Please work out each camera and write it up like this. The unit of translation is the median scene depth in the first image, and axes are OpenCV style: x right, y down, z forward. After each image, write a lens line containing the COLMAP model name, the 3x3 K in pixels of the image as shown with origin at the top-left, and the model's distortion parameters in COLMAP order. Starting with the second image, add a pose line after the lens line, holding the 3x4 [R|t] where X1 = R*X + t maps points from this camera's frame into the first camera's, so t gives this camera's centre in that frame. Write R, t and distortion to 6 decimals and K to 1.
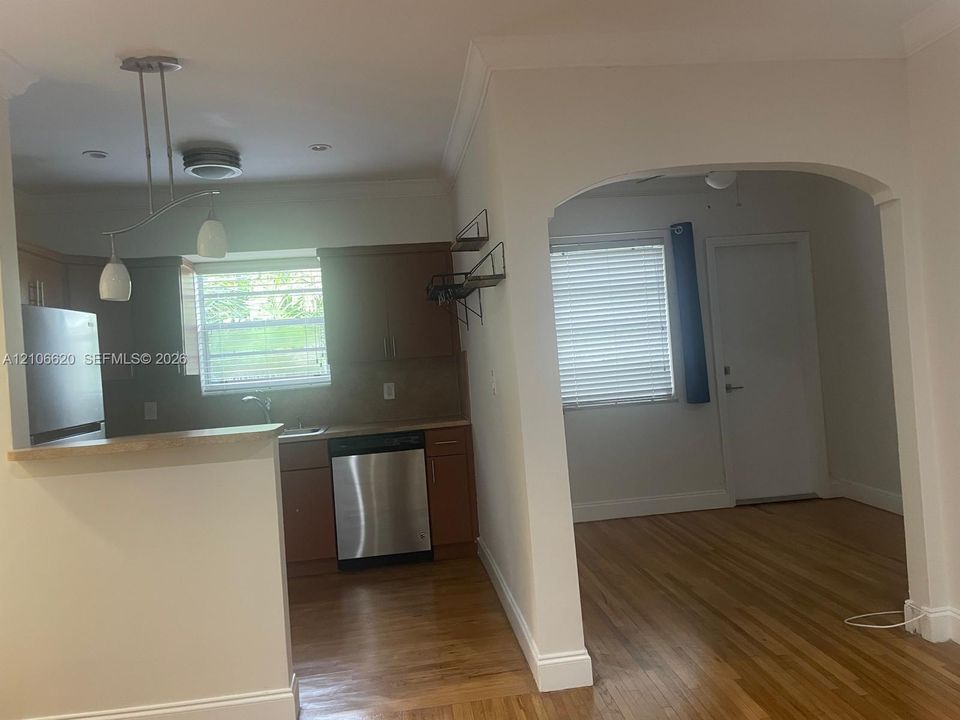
lens RADIAL K [[710.0, 0, 483.9], [0, 710.0, 350.6], [0, 0, 1]] dist [0.120488, -0.180965]
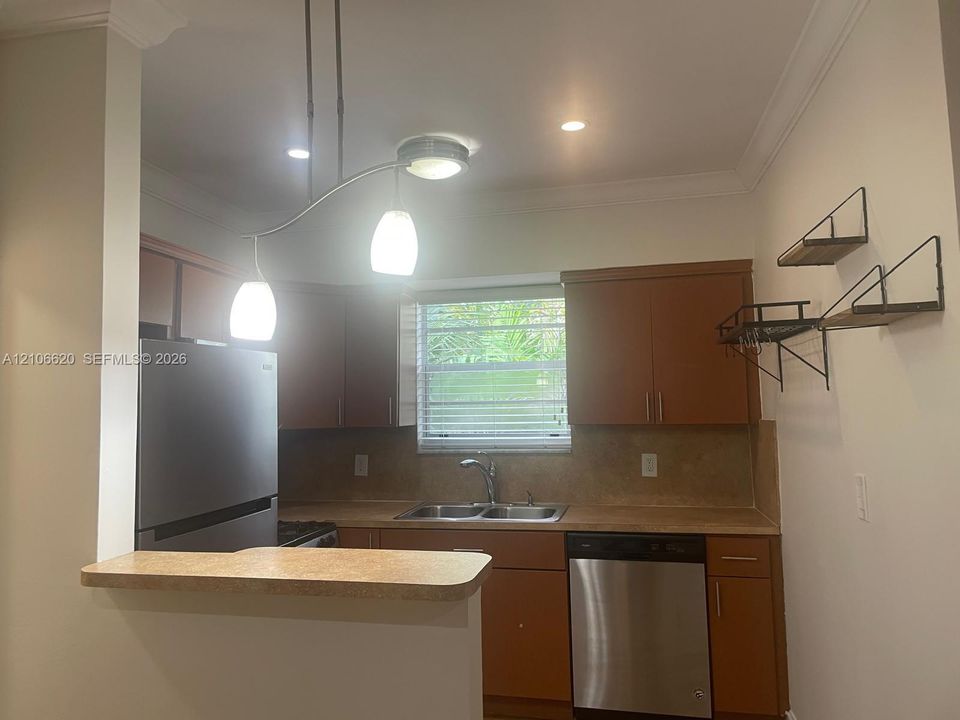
lens RADIAL K [[719.6, 0, 477.8], [0, 719.6, 355.6], [0, 0, 1]] dist [0.118365, -0.124722]
pose [[0.942343, 0.034212, -0.332897, -0.056563], [-0.048493, 0.998221, -0.034684, -0.021529], [0.331118, 0.048828, 0.942325, 0.242608]]
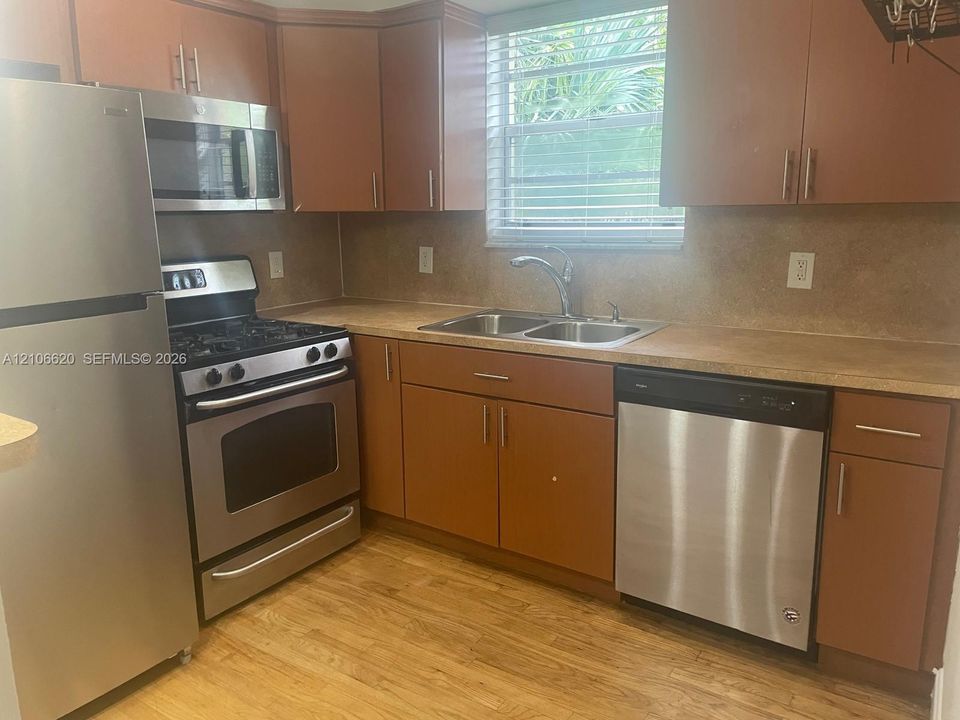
lens RADIAL K [[719.6, 0, 477.8], [0, 719.6, 355.6], [0, 0, 1]] dist [0.118365, -0.124722]
pose [[0.753070, 0.193421, -0.628868, 0.021338], [-0.031721, 0.965374, 0.258934, -0.007344], [0.657176, -0.175047, 0.733129, 0.513665]]
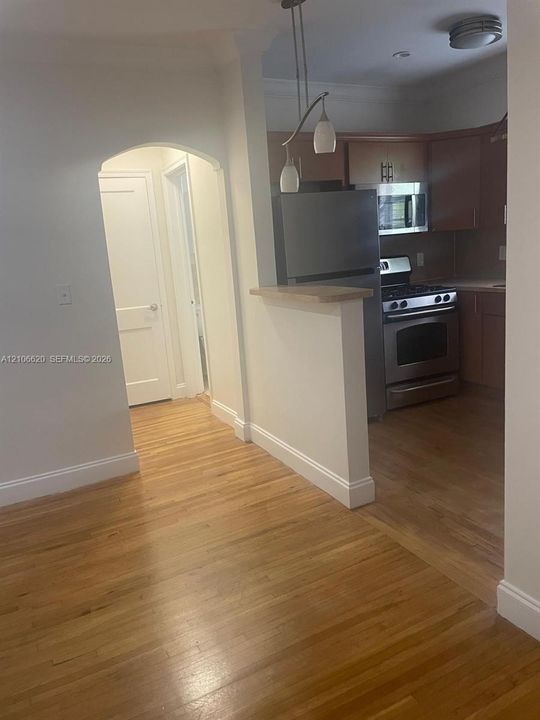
lens RADIAL K [[532.5, 0, 271.6], [0, 532.5, 349.9], [0, 0, 1]] dist [0.120488, -0.180965]
pose [[0.341396, 0.230455, -0.911230, 0.289878], [0.062448, 0.961773, 0.266634, -0.029562], [0.937843, -0.147933, 0.313954, 0.305495]]
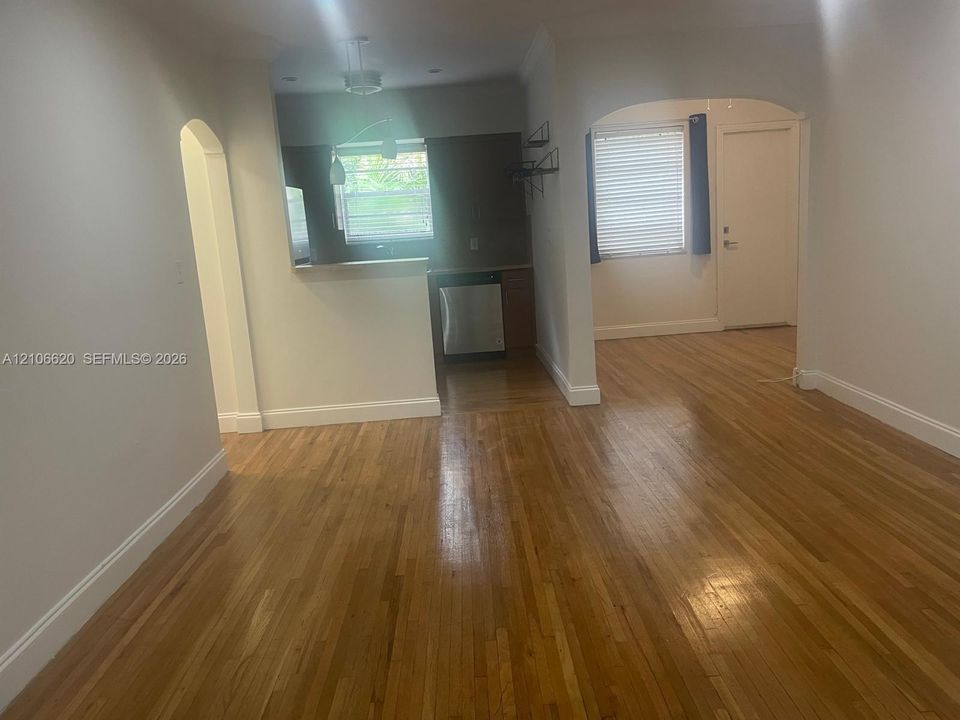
lens RADIAL K [[710.0, 0, 483.9], [0, 710.0, 350.6], [0, 0, 1]] dist [0.120488, -0.180965]
pose [[0.997002, 0.021895, -0.074220, -0.006121], [-0.007361, 0.981623, 0.190691, -0.004141], [0.077031, -0.189573, 0.978840, -0.419315]]
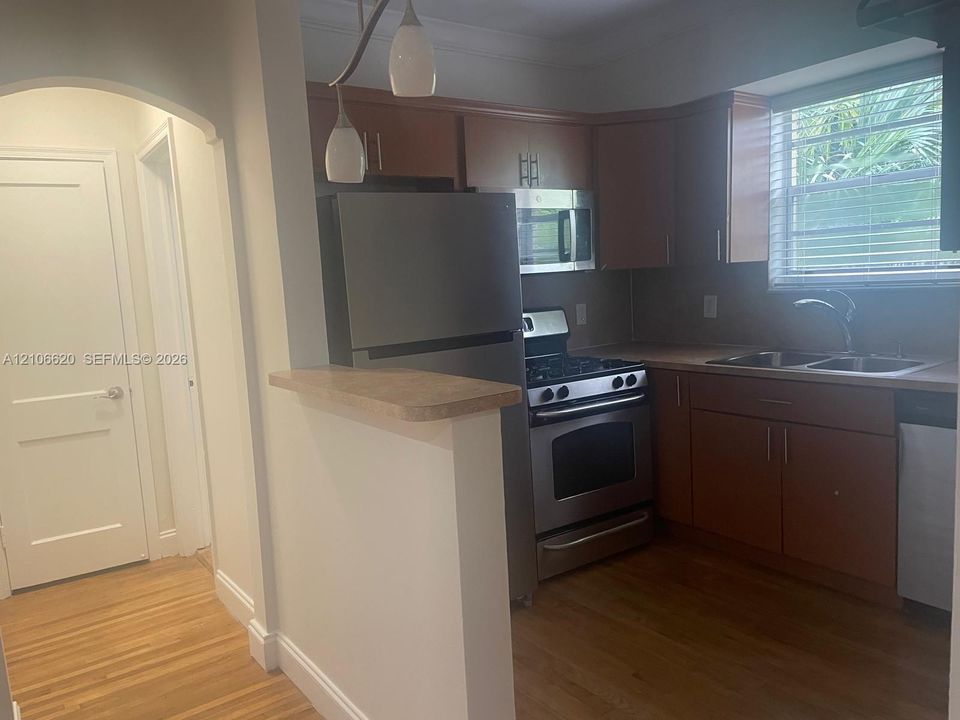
lens RADIAL K [[724.2, 0, 481.4], [0, 724.2, 362.3], [0, 0, 1]] dist [0.107472, -0.131845]
pose [[0.485930, 0.150184, -0.860998, 0.107175], [0.031557, 0.981468, 0.189008, -0.014489], [0.873428, -0.119015, 0.472185, 0.401196]]
